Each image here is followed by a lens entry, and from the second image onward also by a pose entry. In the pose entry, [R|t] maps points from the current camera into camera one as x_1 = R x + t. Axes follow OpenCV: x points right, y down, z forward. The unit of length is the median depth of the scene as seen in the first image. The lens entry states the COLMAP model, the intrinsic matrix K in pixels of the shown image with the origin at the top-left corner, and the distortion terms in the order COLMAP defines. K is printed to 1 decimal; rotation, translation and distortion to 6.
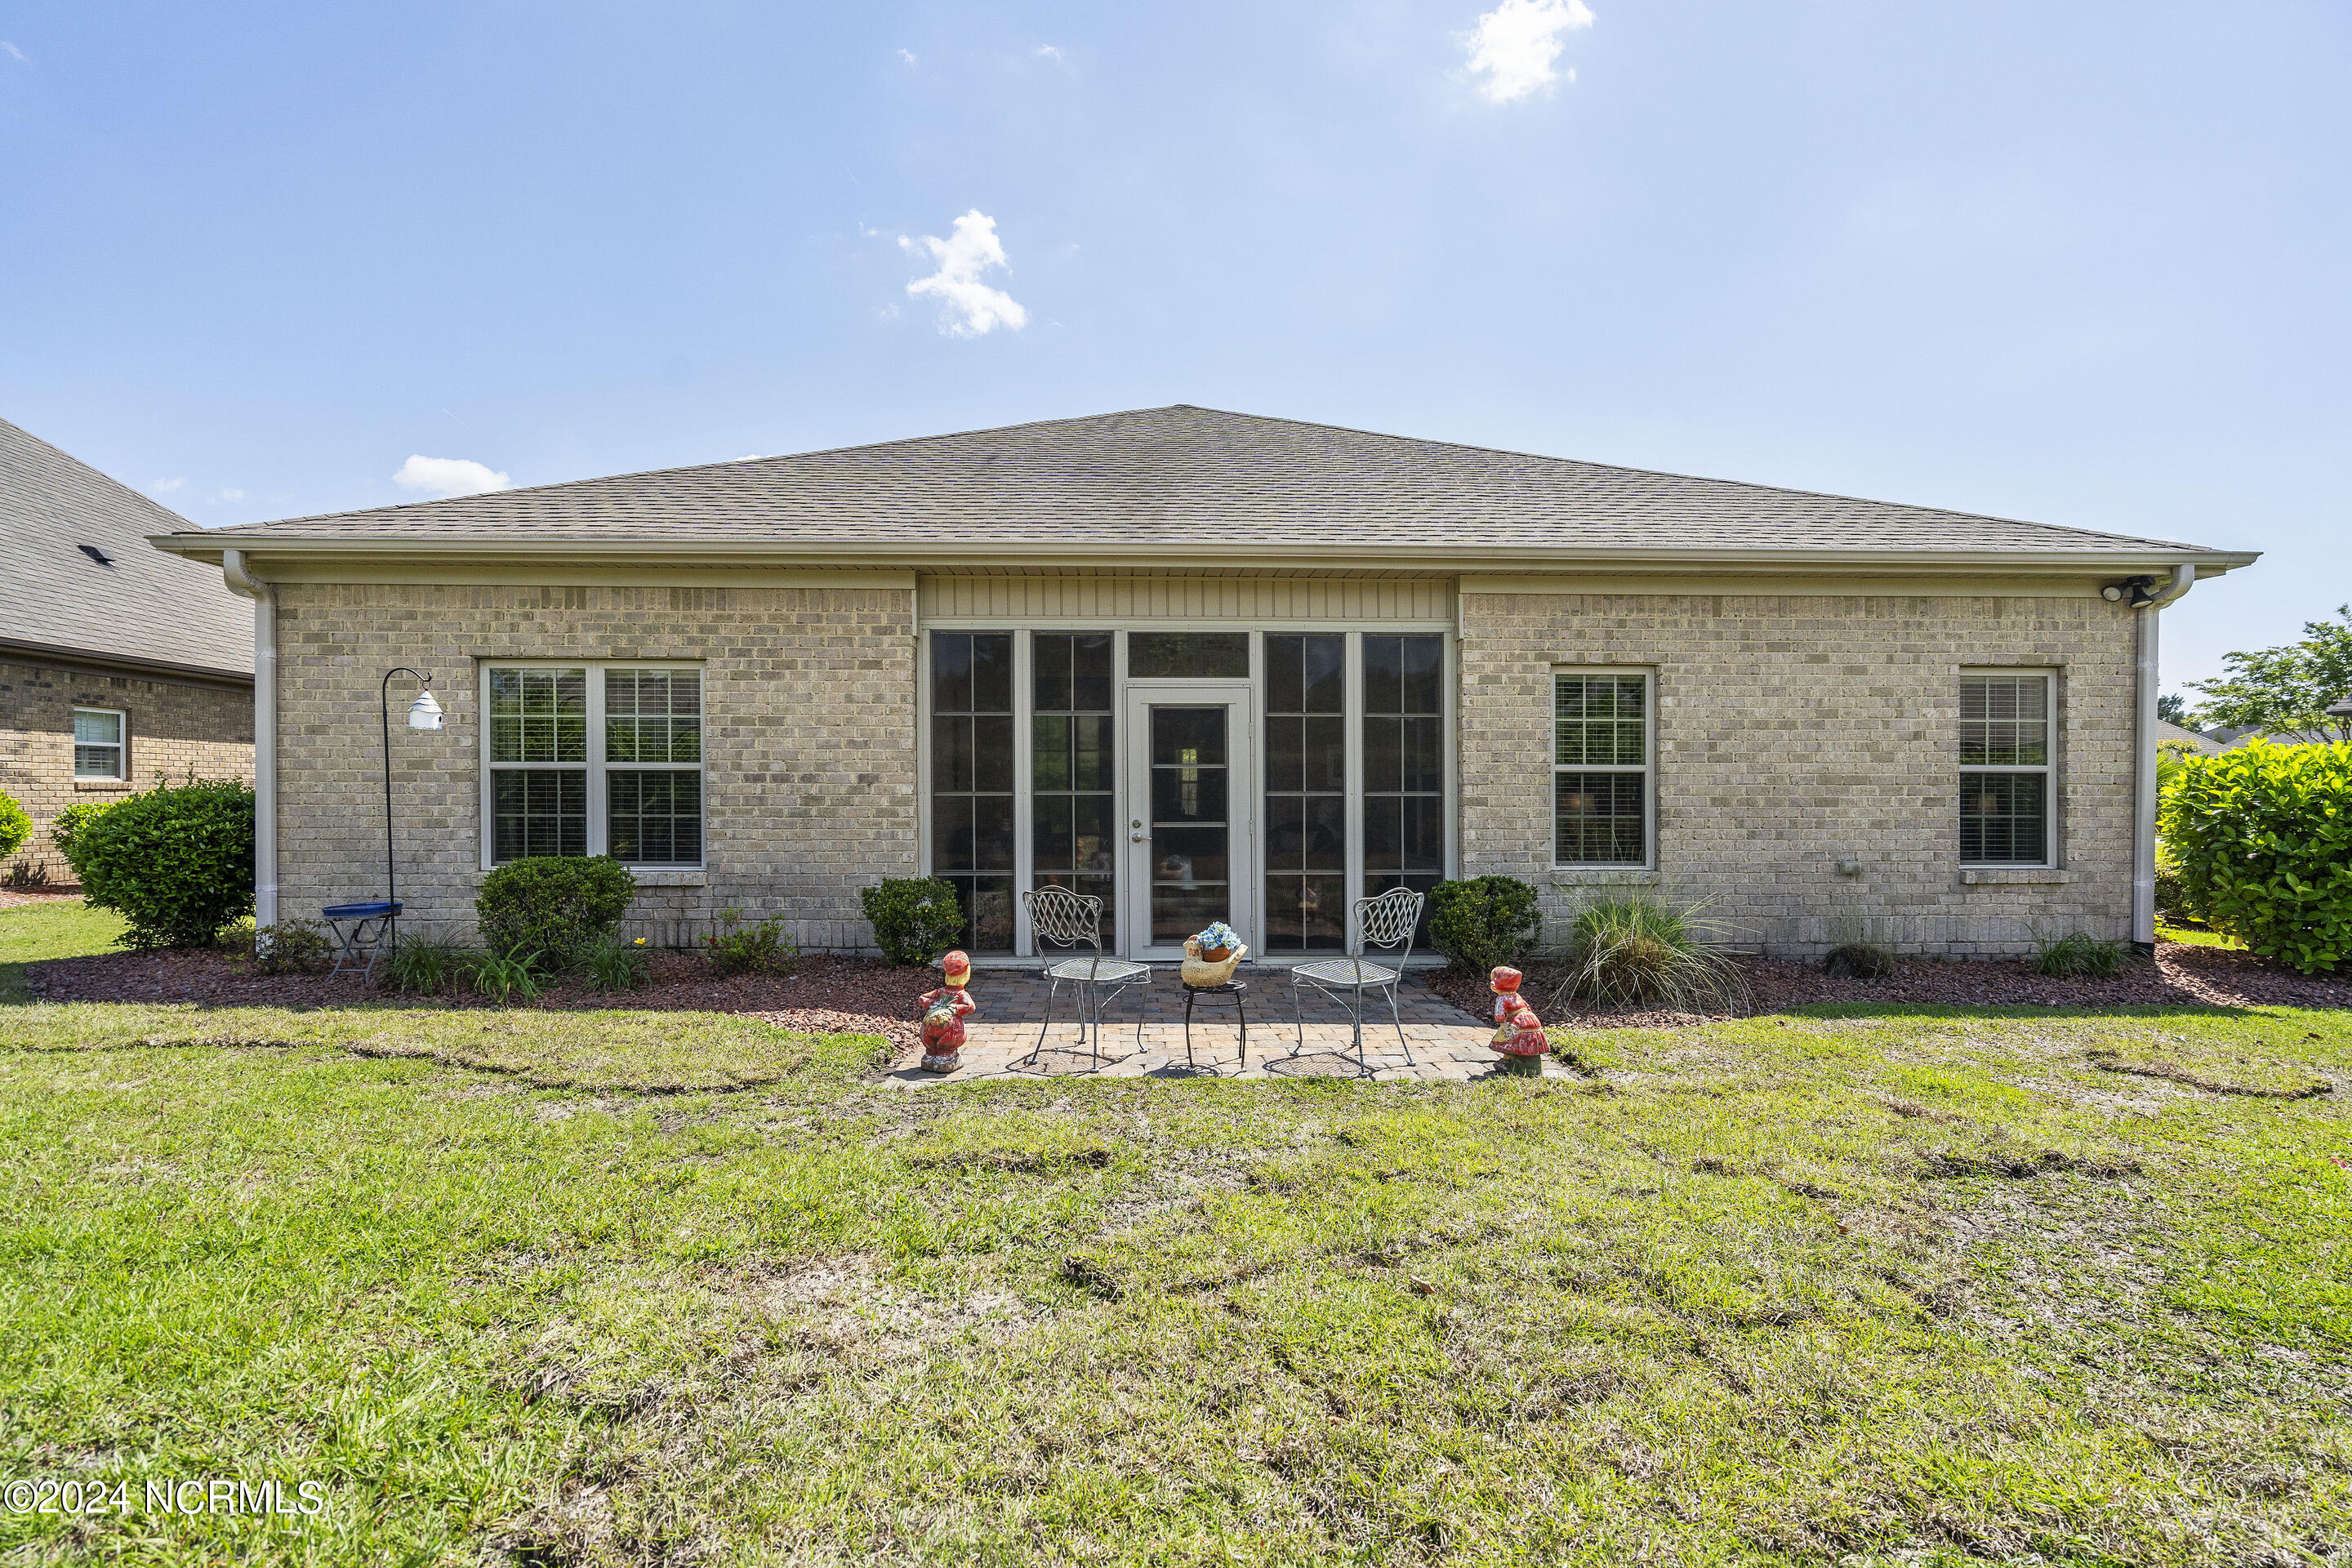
lens RADIAL K [[1059.8, 0, 1167.3], [0, 1059.8, 808.3], [0, 0, 1]] dist [0.008242, -0.000072]
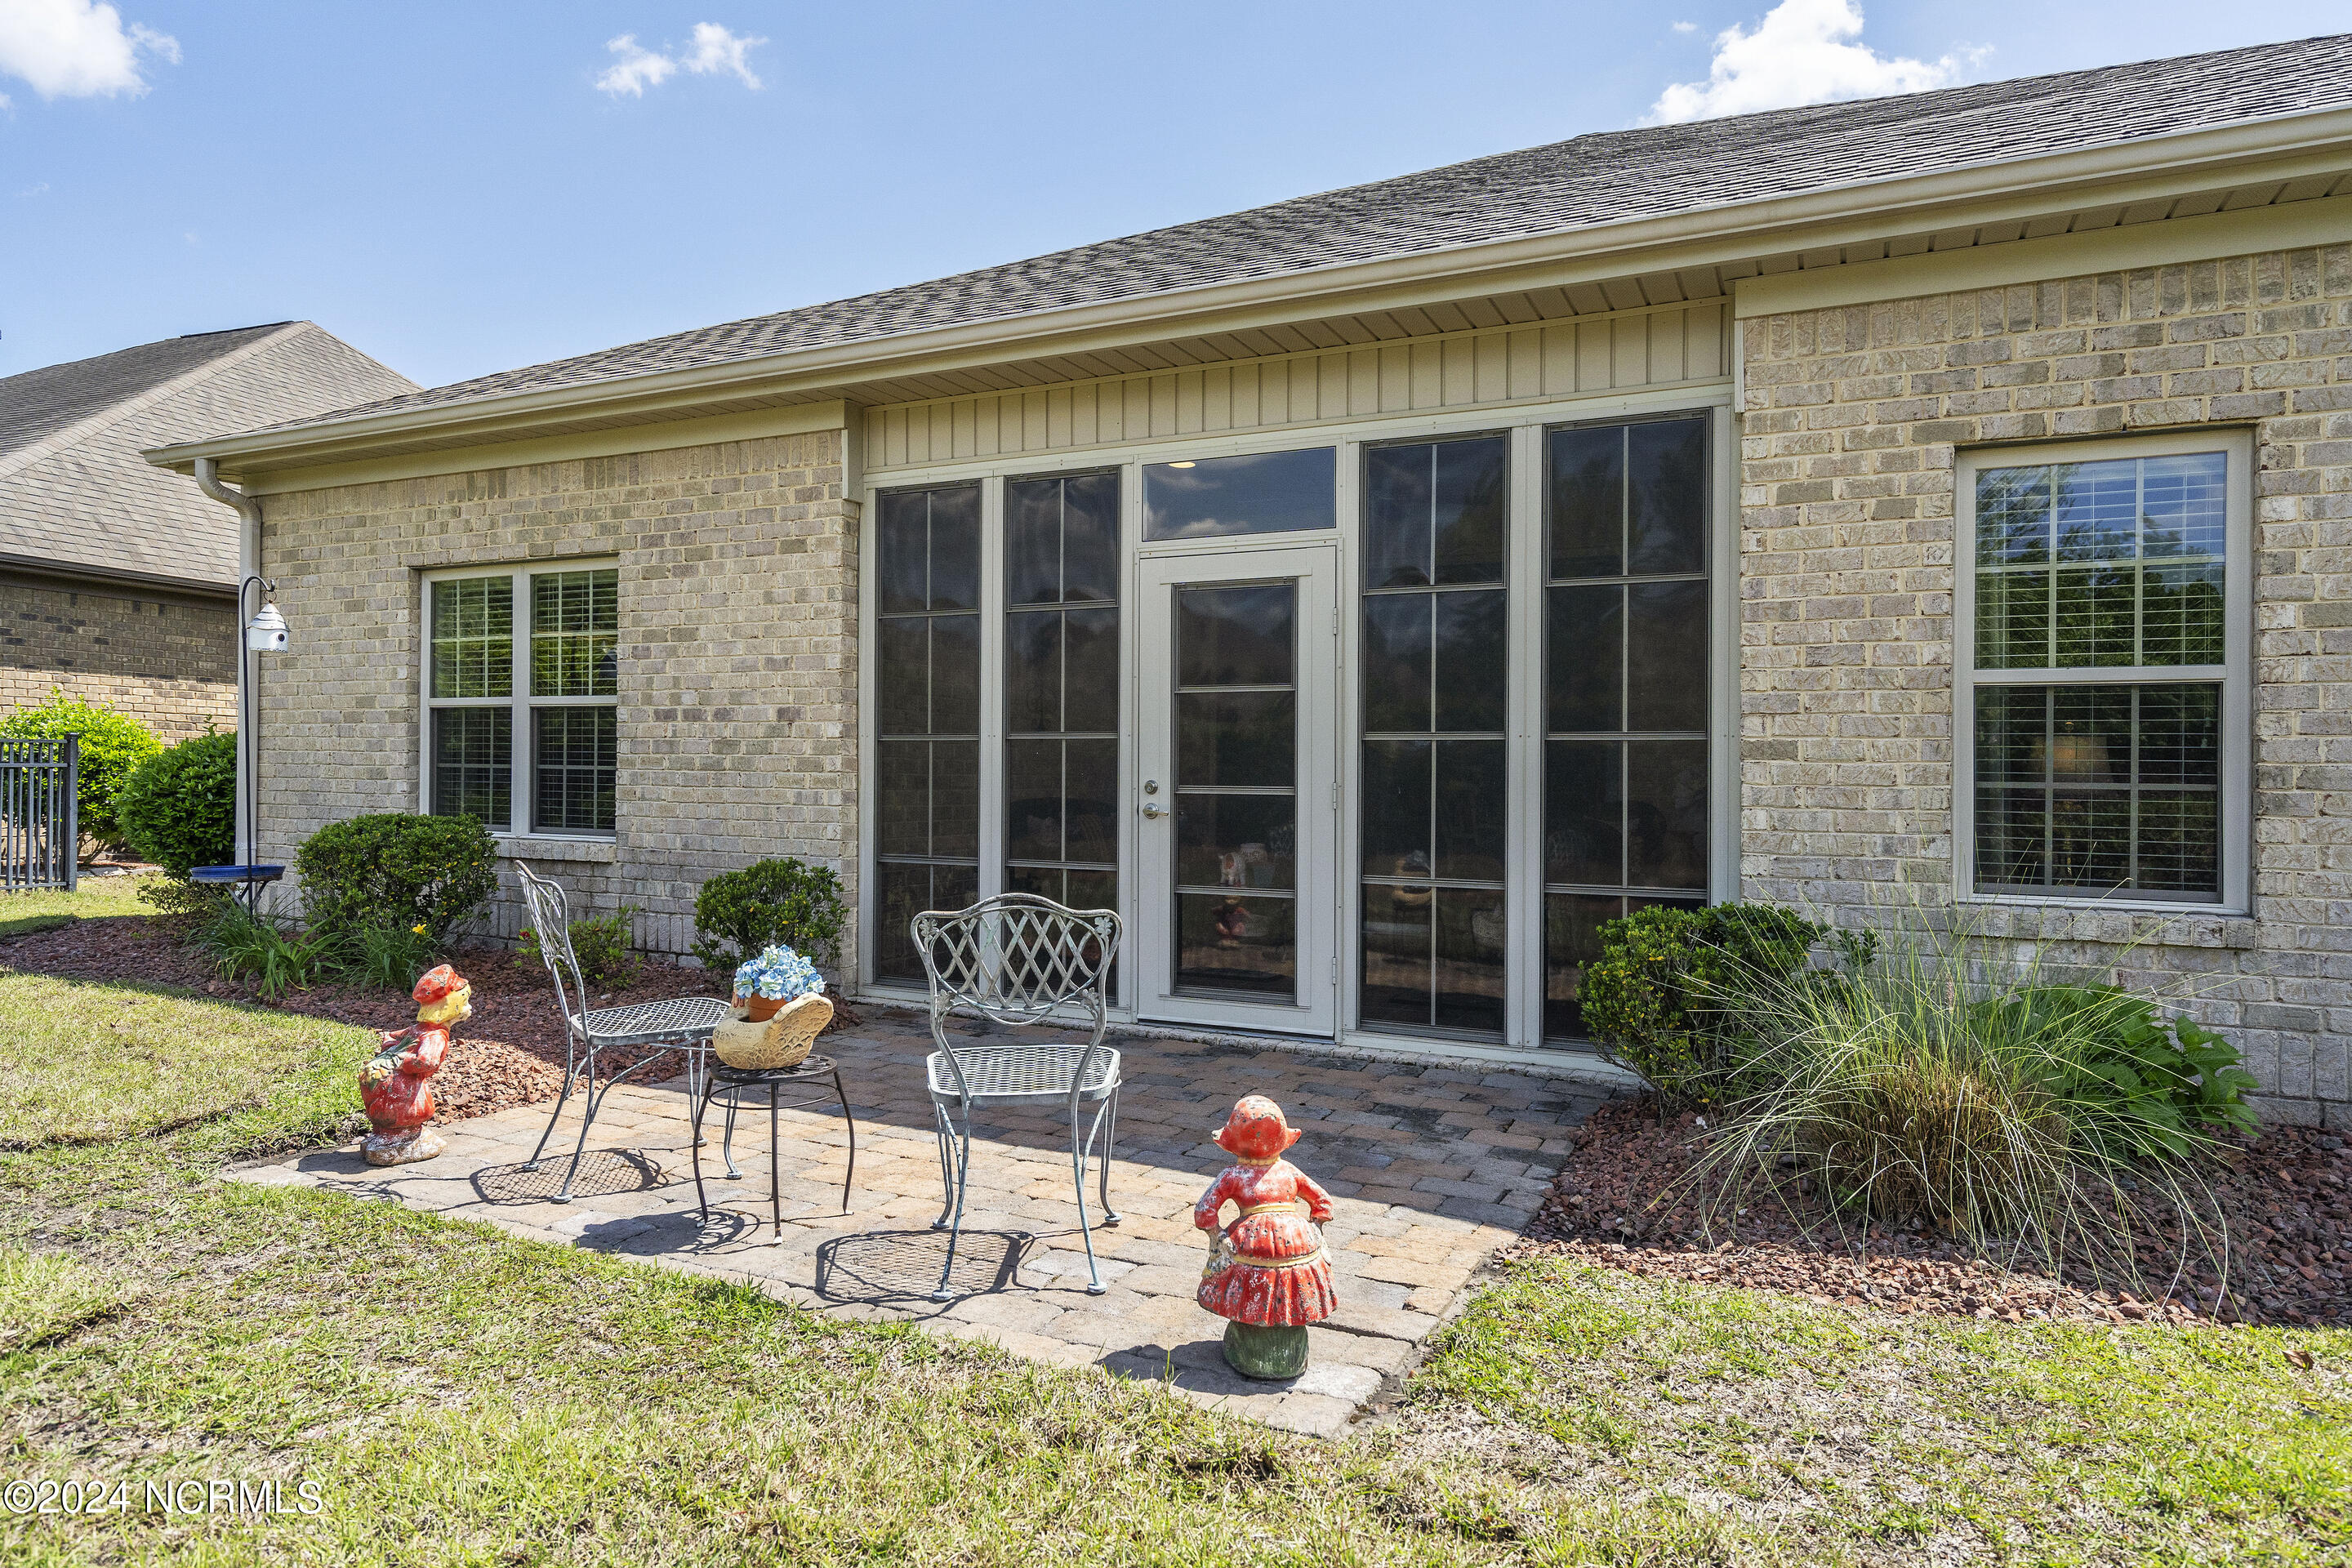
lens RADIAL K [[1406.6, 0, 1164.5], [0, 1406.6, 780.9], [0, 0, 1]] dist [0.021747, -0.000683]
pose [[0.886164, 0.011522, -0.463228, 0.344017], [-0.018094, 0.999789, -0.009746, 0.018759], [0.463018, 0.017018, 0.886185, 0.308923]]
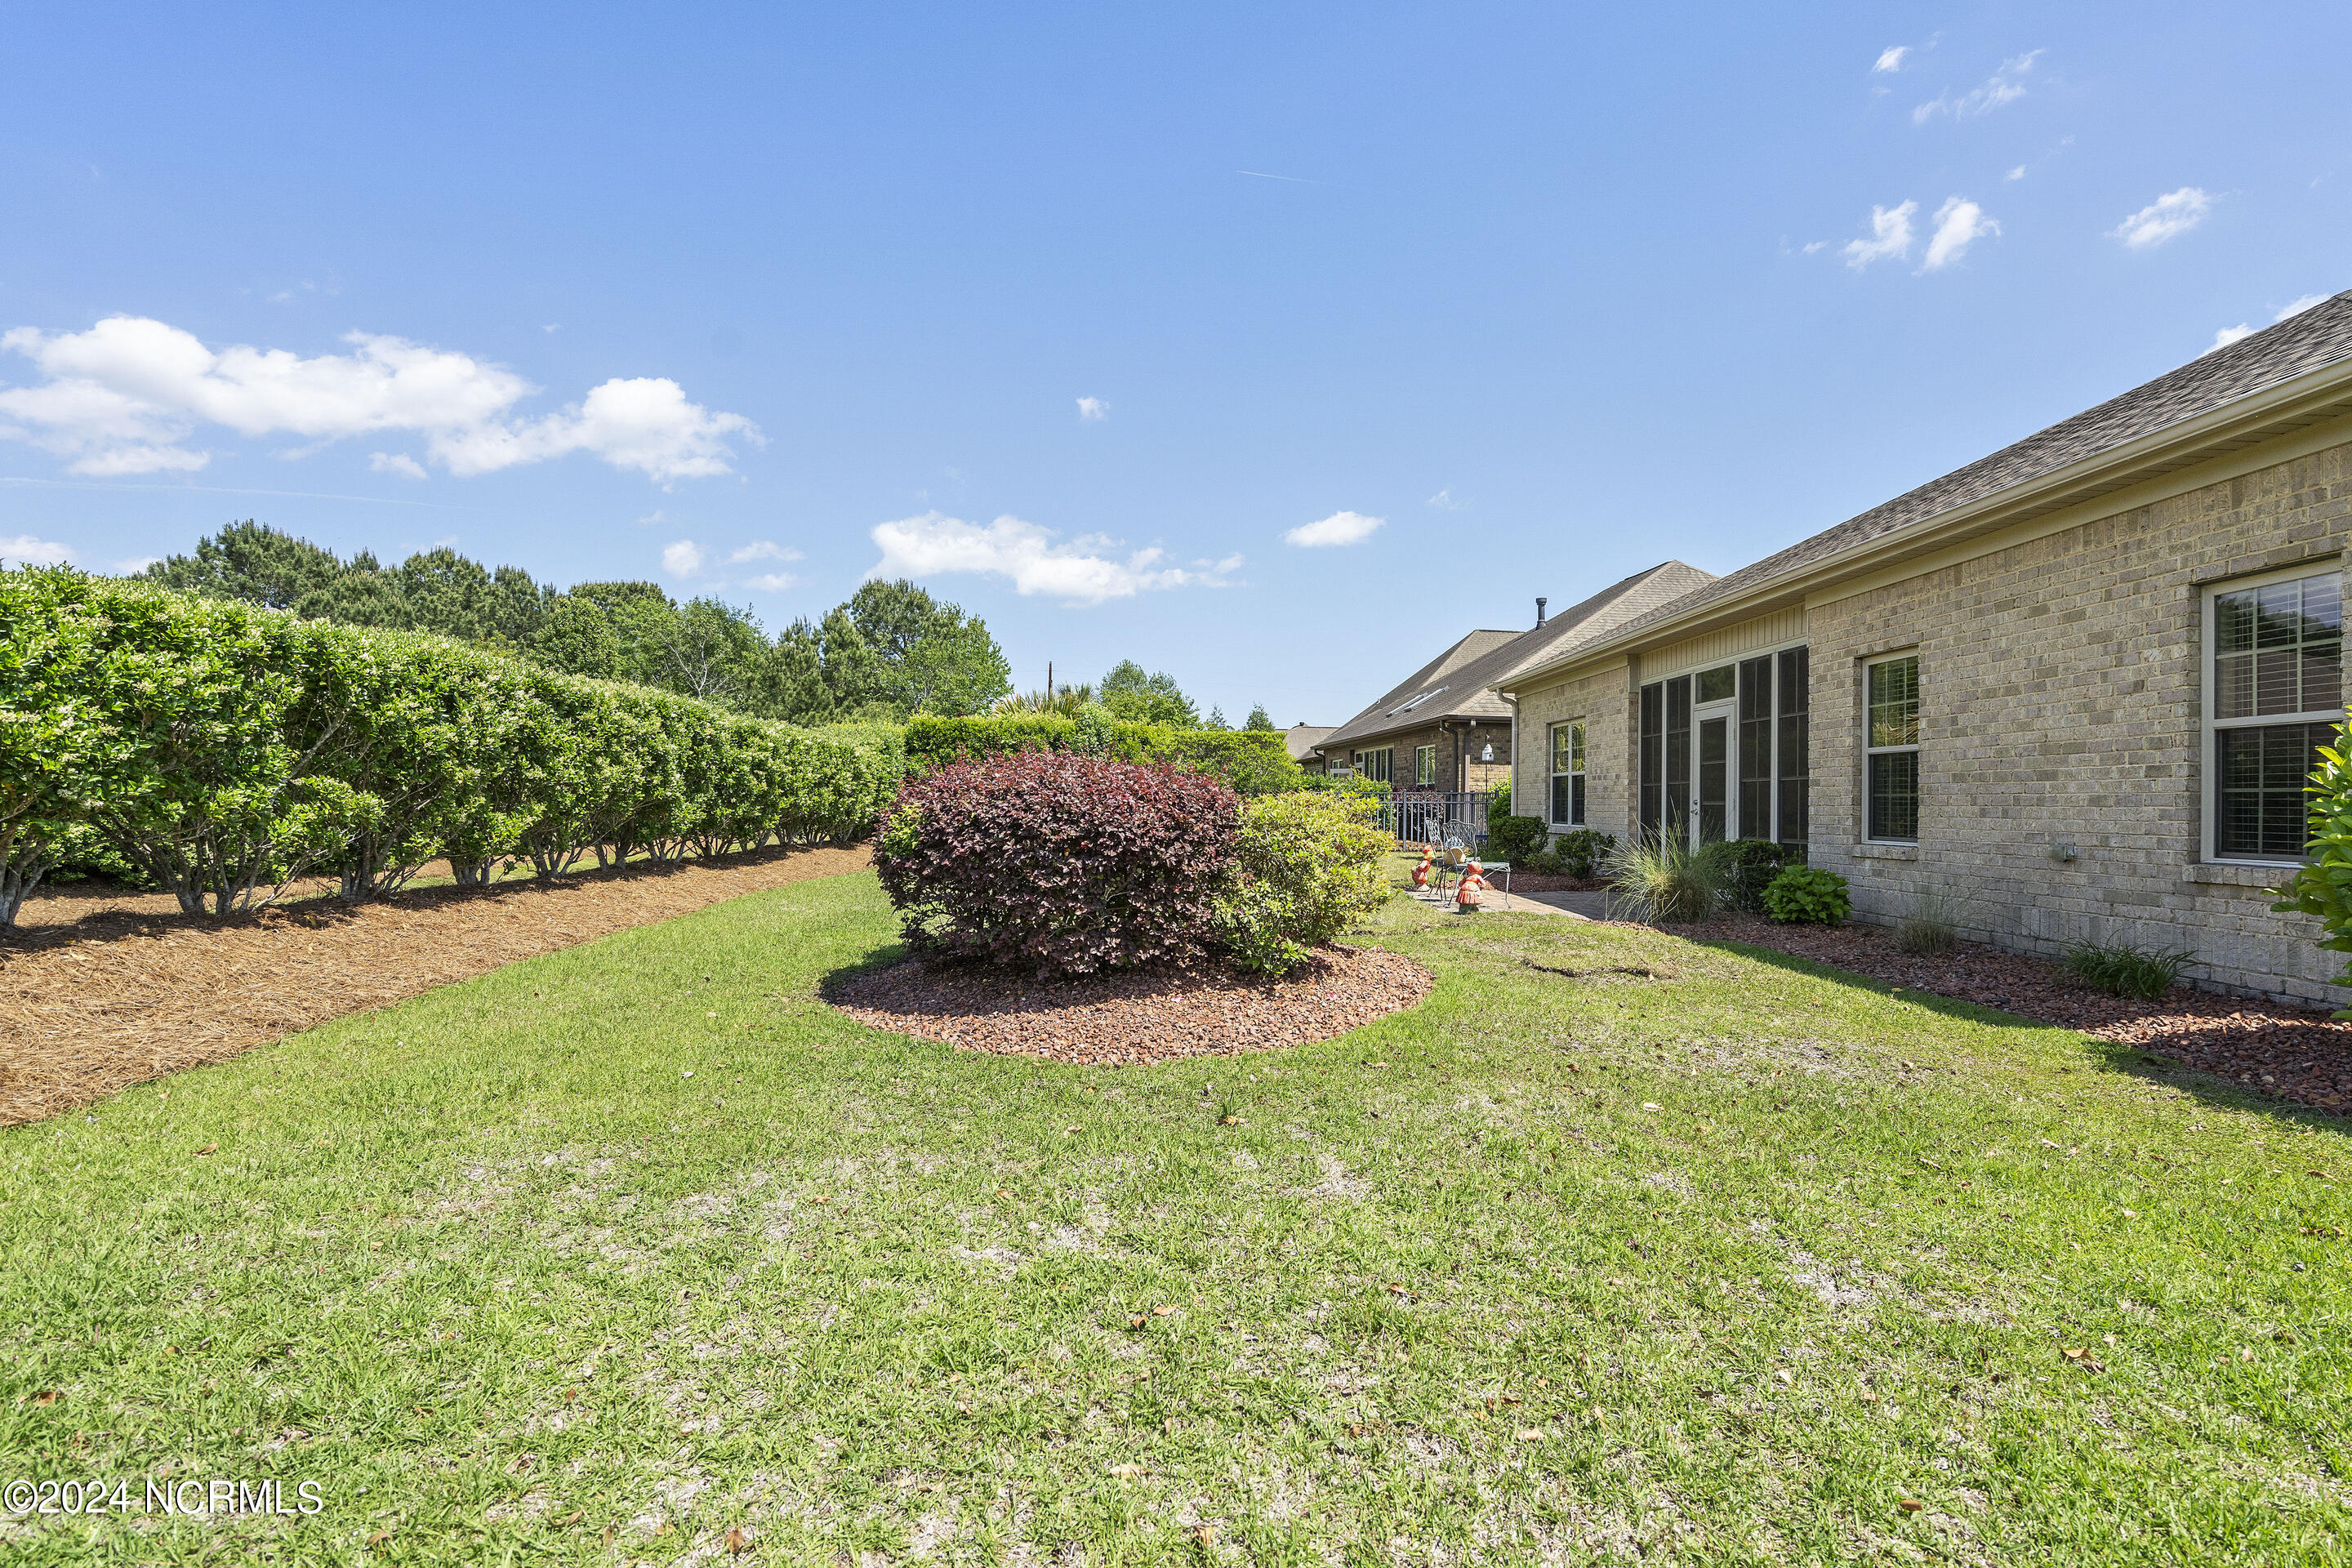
lens RADIAL K [[1059.8, 0, 1175.5], [0, 1059.8, 801.4], [0, 0, 1]] dist [0.008242, -0.000072]
pose [[-0.044470, 0.000093, -0.999011, 1.514034], [-0.008450, 0.999964, 0.000469, 0.020911], [0.998975, 0.008463, -0.044467, 0.334746]]
